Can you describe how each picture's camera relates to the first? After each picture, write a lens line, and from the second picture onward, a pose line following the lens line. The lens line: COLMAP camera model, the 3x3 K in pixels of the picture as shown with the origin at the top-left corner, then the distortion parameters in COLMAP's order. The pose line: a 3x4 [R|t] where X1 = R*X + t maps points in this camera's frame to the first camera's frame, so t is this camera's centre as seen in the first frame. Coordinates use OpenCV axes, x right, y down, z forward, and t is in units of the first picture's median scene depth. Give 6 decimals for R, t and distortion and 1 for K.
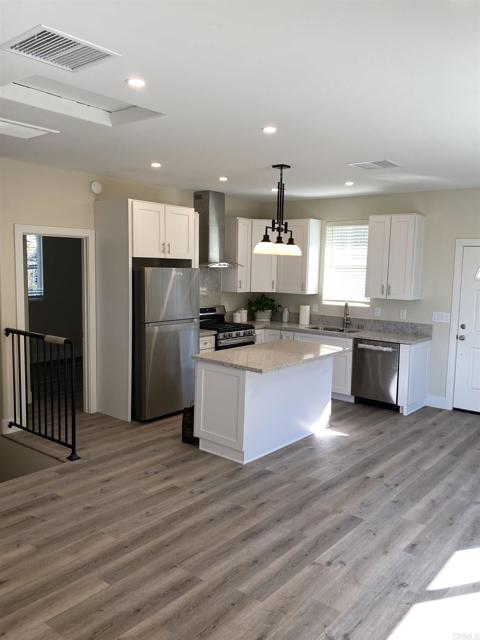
lens RADIAL K [[528.2, 0, 241.8], [0, 528.2, 317.6], [0, 0, 1]] dist [0.039956, -0.015430]
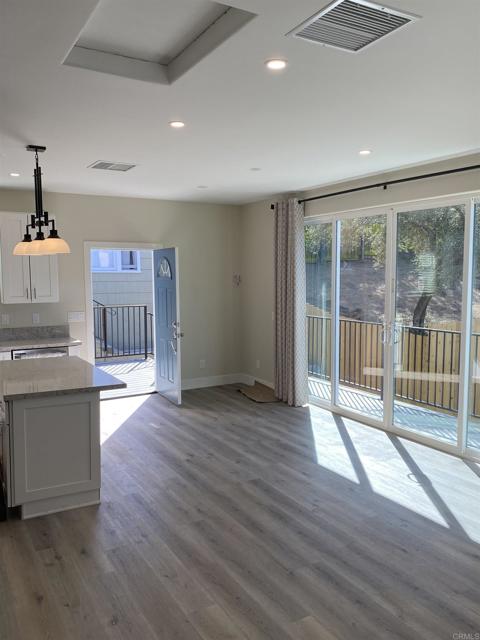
lens RADIAL K [[528.2, 0, 241.4], [0, 528.2, 322.3], [0, 0, 1]] dist [0.039956, -0.015430]
pose [[0.353545, -0.110206, 0.928903, -0.788926], [0.105813, 0.991374, 0.077344, -0.059135], [-0.929414, 0.070945, 0.362156, 0.539056]]
